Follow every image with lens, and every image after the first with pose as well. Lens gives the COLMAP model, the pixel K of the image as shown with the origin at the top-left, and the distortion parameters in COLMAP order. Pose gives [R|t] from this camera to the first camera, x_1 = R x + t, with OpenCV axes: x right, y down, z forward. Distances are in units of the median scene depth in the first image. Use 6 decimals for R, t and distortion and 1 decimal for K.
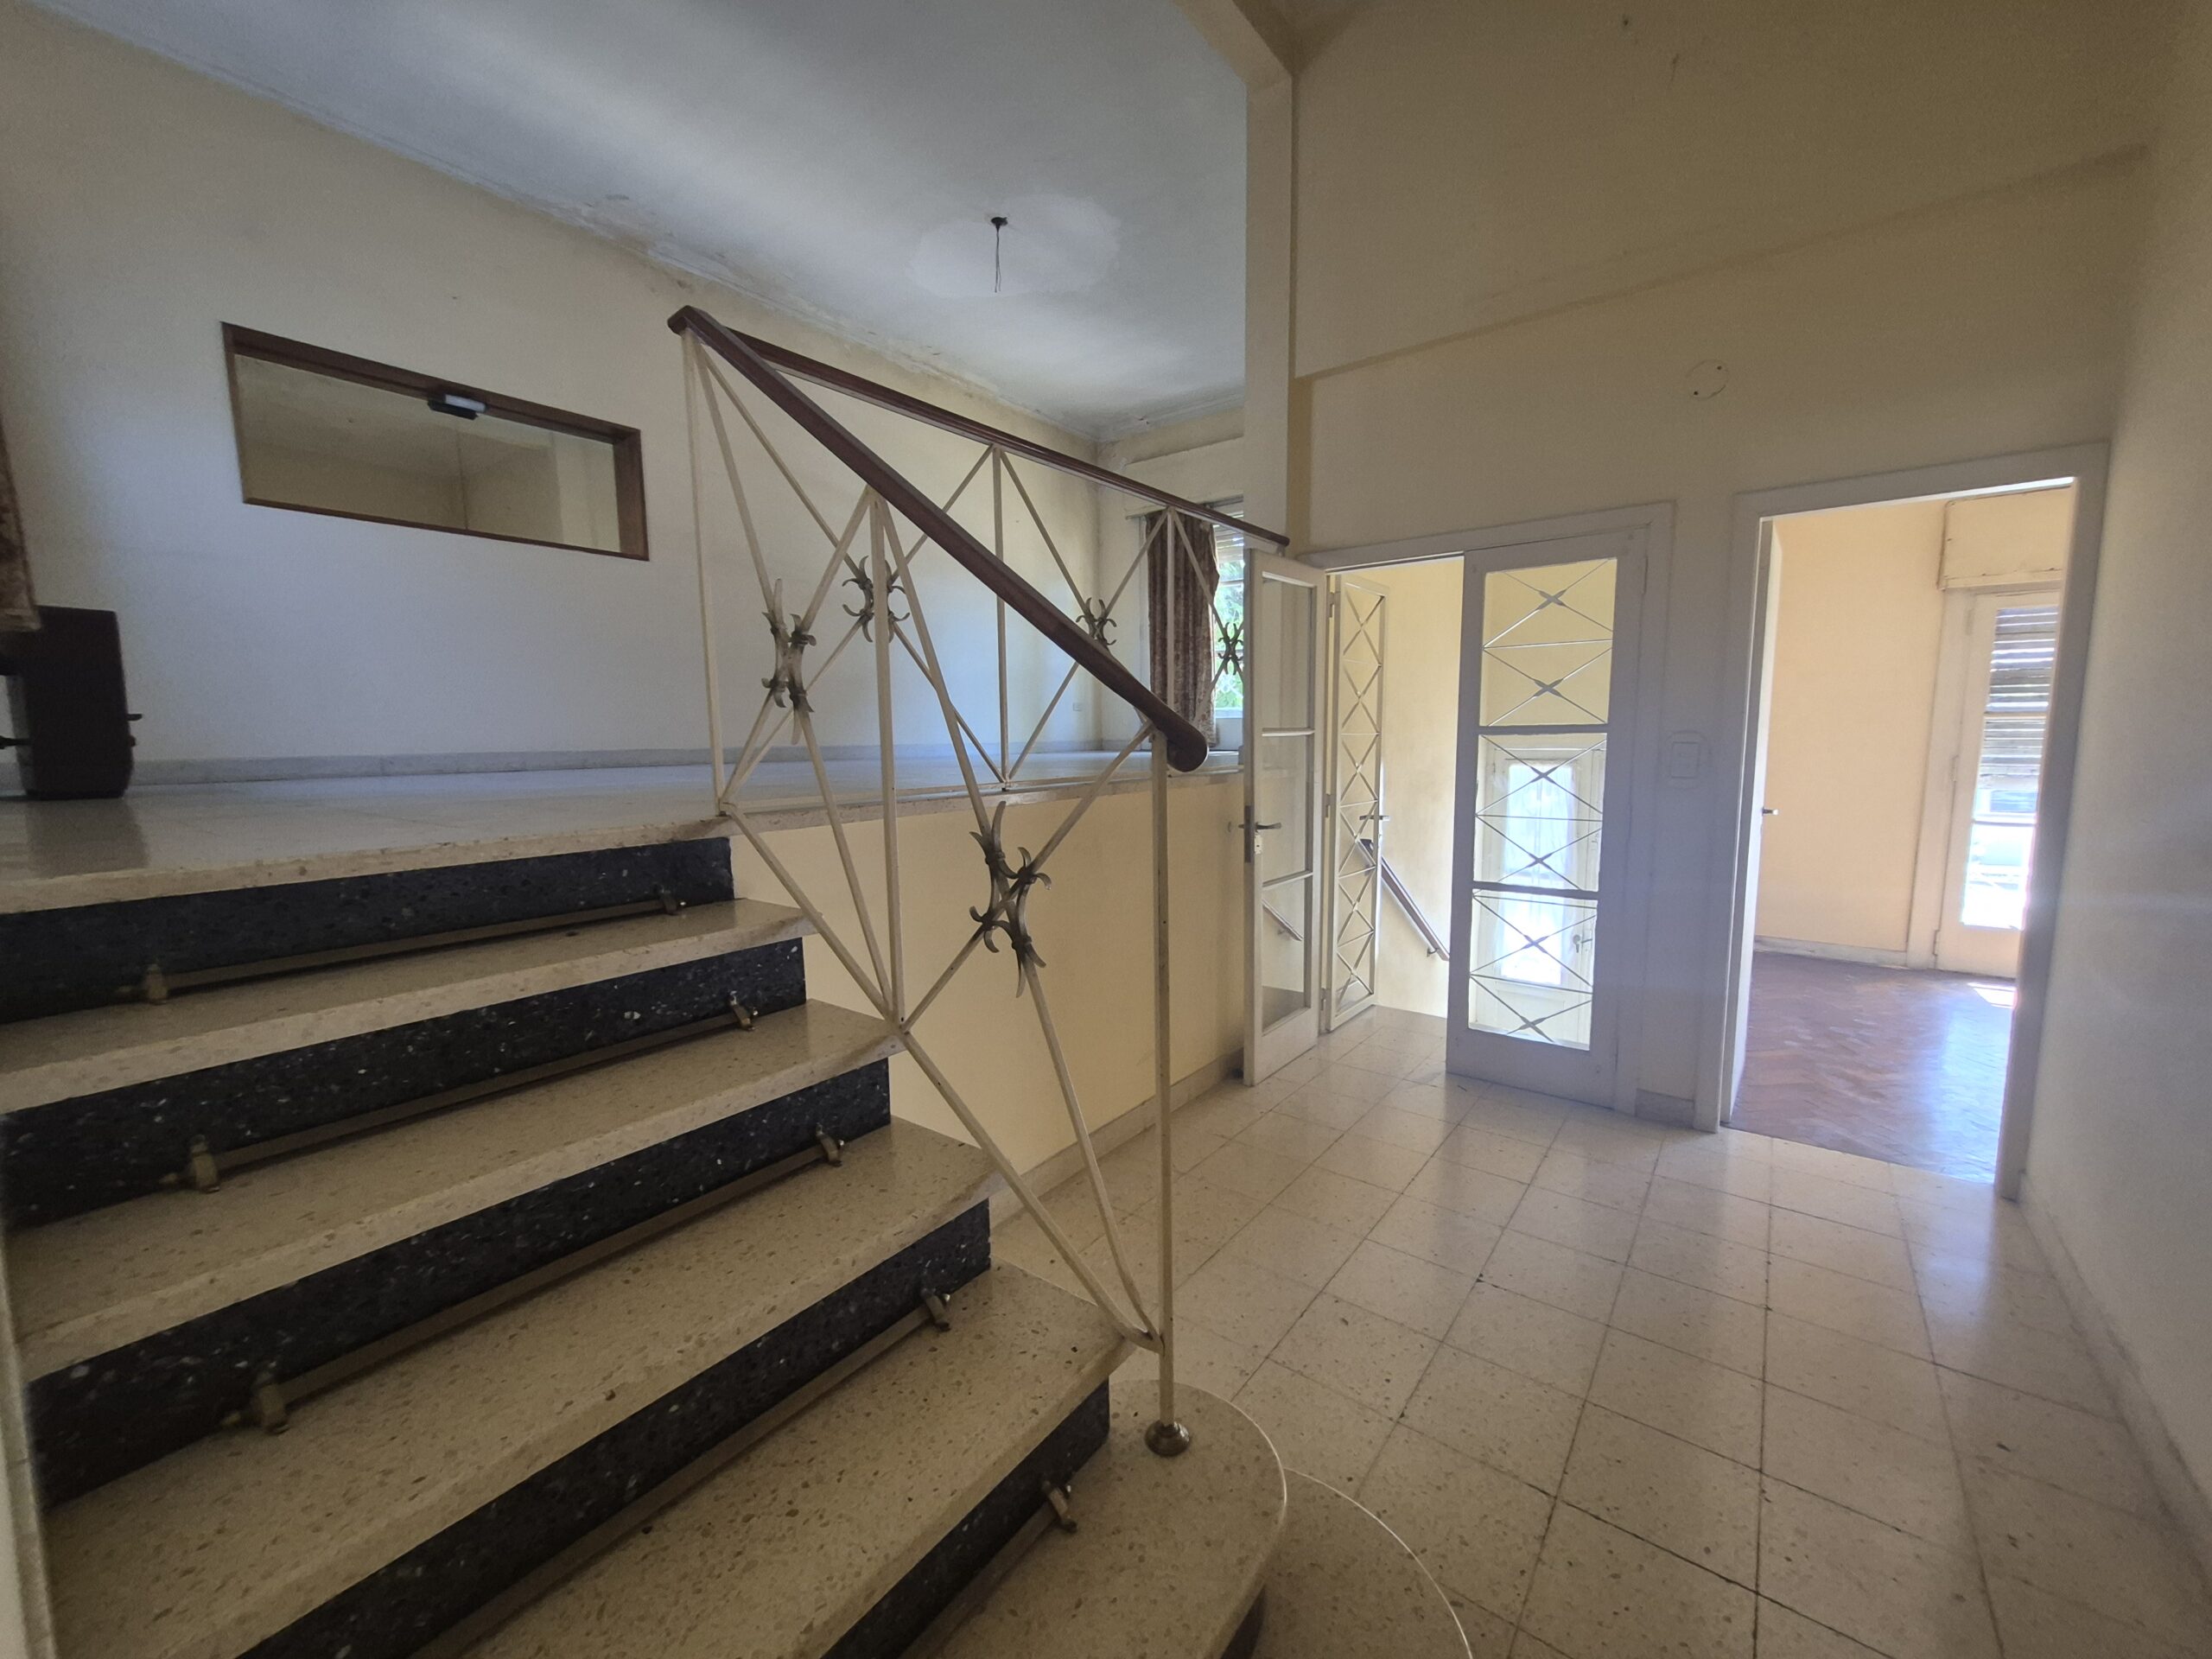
lens RADIAL K [[884.4, 0, 1106.4], [0, 884.4, 840.0], [0, 0, 1]] dist [-0.000924, -0.000024]
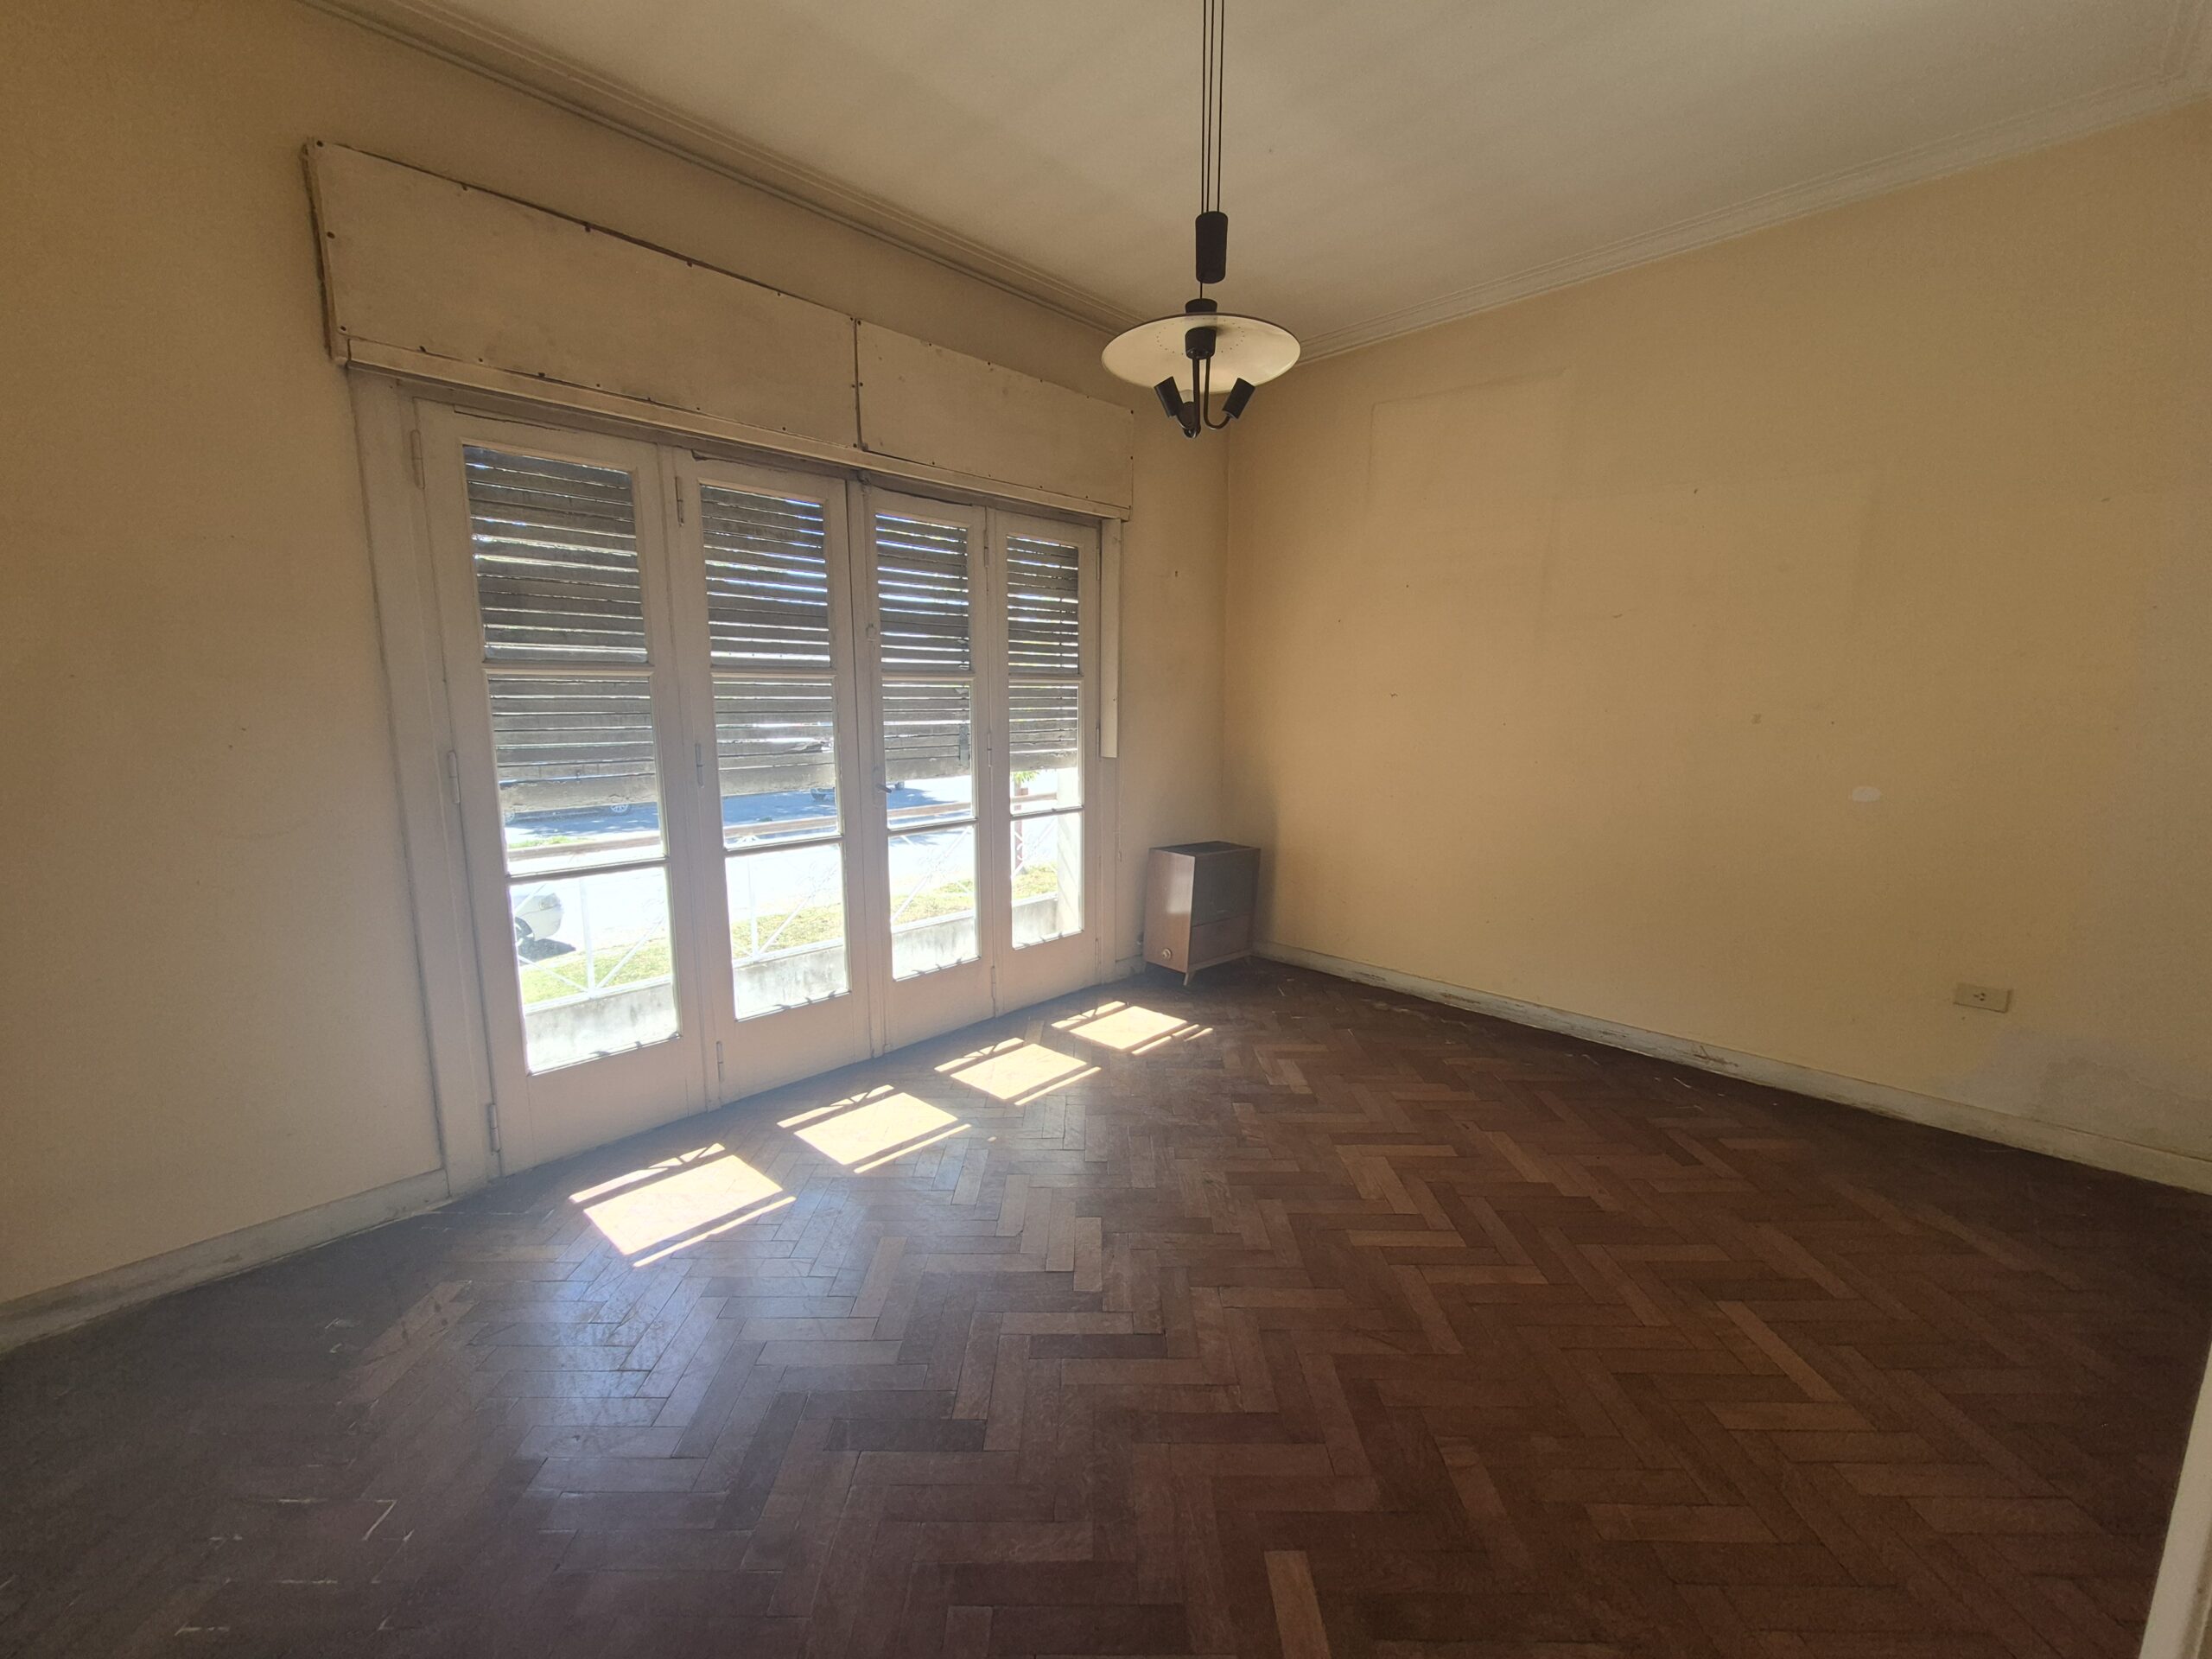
lens RADIAL K [[884.4, 0, 1099.5], [0, 884.4, 830.1], [0, 0, 1]] dist [-0.000924, -0.000024]
pose [[0.125670, -0.147437, 0.981055, 0.538635], [0.120675, 0.983824, 0.132395, -0.074540], [-0.984705, 0.101751, 0.141429, 0.599990]]
